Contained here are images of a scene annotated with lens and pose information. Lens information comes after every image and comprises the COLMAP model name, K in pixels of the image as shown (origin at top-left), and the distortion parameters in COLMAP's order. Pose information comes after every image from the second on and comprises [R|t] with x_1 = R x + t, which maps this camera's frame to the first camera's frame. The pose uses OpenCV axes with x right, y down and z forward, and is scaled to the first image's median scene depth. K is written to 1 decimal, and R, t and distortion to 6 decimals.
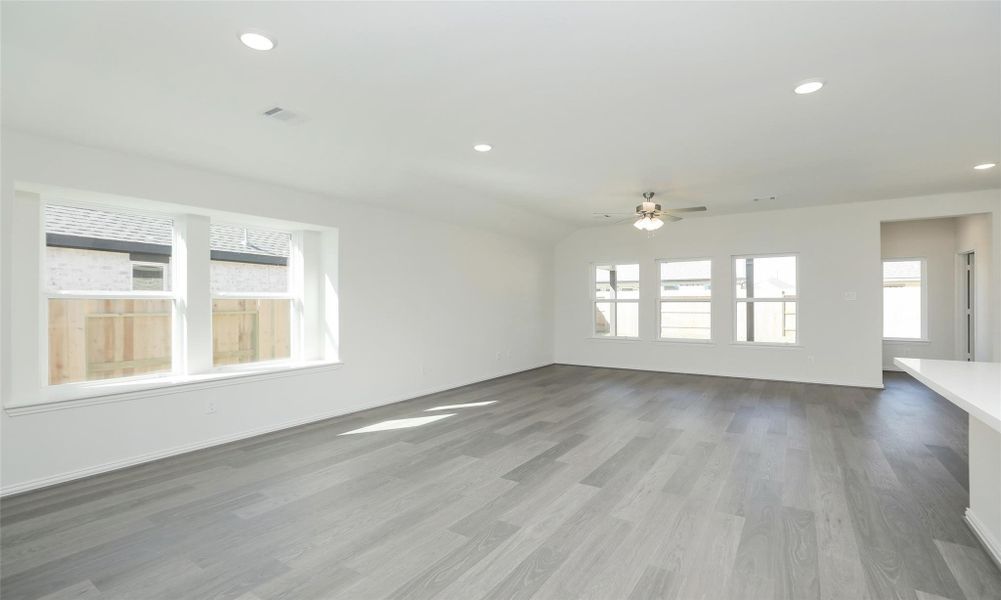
lens RADIAL K [[459.7, 0, 500.5], [0, 459.7, 300.0], [0, 0, 1]] dist [-0.024023, 0.000160]
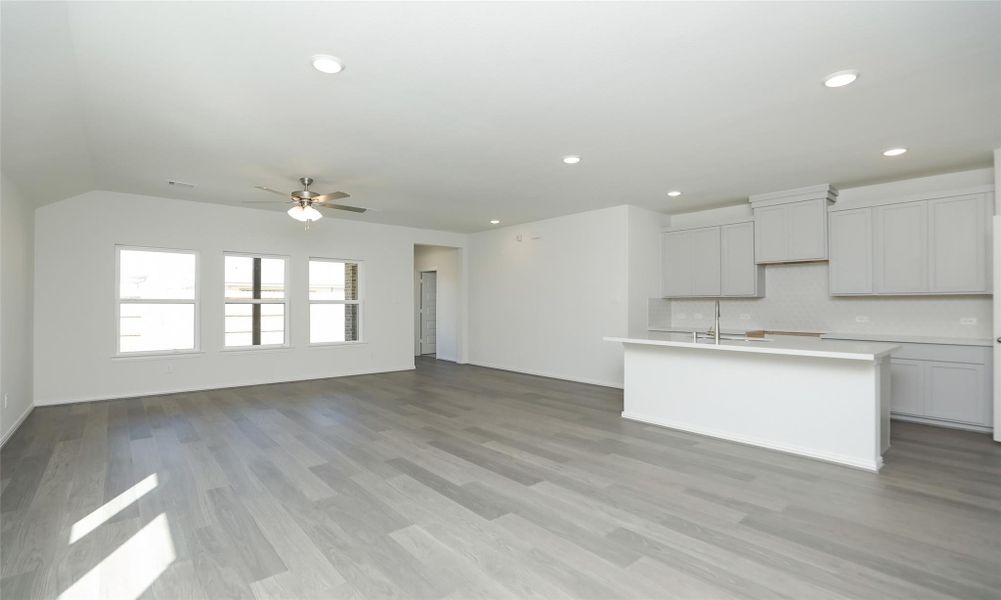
lens RADIAL K [[459.7, 0, 500.5], [0, 459.7, 300.0], [0, 0, 1]] dist [-0.024023, 0.000160]
pose [[0.265344, 0.011323, 0.964087, -0.656614], [-0.007255, 0.999926, -0.009747, 0.005106], [-0.964126, -0.004408, 0.265407, 0.648957]]
